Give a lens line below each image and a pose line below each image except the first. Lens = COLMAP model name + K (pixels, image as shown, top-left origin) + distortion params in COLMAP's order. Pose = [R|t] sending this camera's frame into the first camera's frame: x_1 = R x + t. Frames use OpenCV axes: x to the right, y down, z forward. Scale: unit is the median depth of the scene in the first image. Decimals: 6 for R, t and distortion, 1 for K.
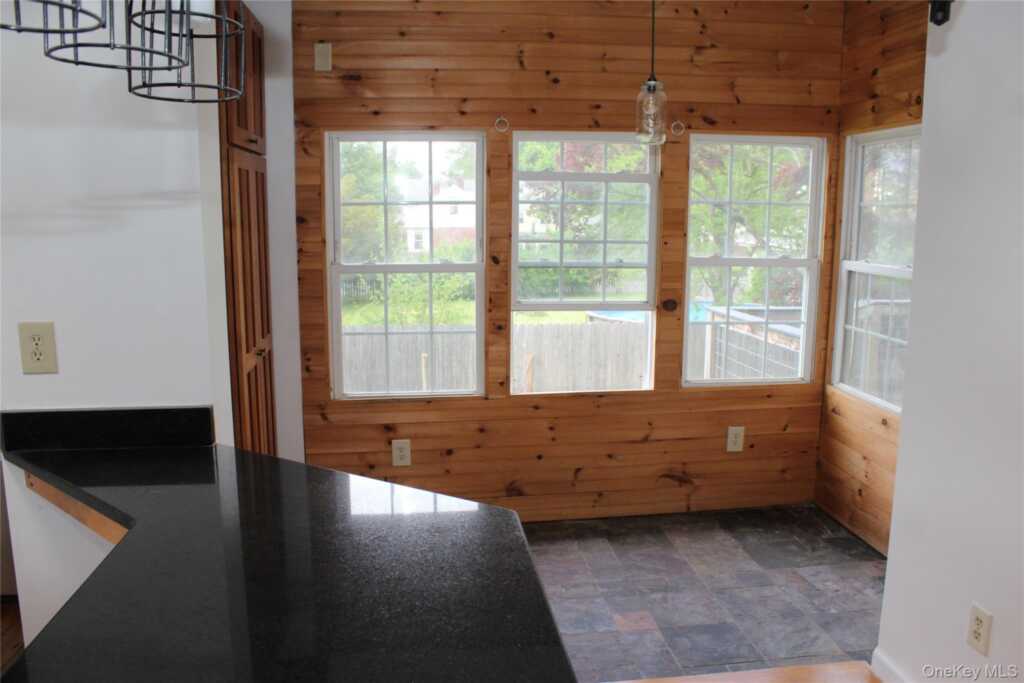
lens RADIAL K [[858.1, 0, 506.3], [0, 858.1, 344.4], [0, 0, 1]] dist [-0.102750, 0.010387]
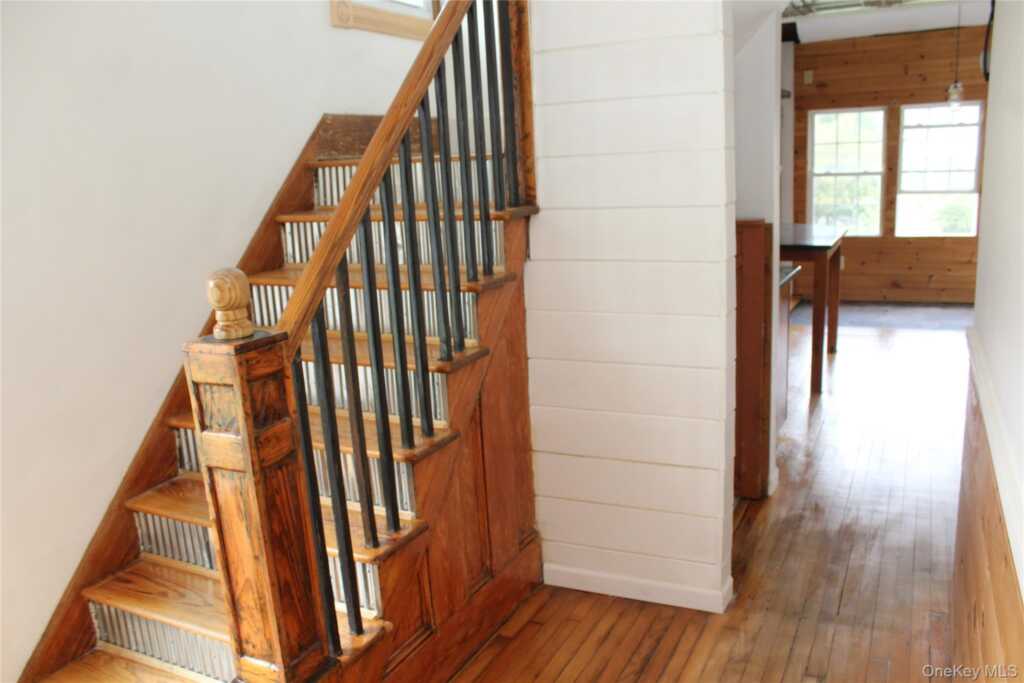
lens RADIAL K [[858.1, 0, 507.2], [0, 858.1, 336.2], [0, 0, 1]] dist [-0.102750, 0.010387]
pose [[0.842132, 0.067149, -0.535075, 0.317670], [-0.040599, 0.997296, 0.061258, 0.217620], [0.537741, -0.029864, 0.842581, -1.208413]]
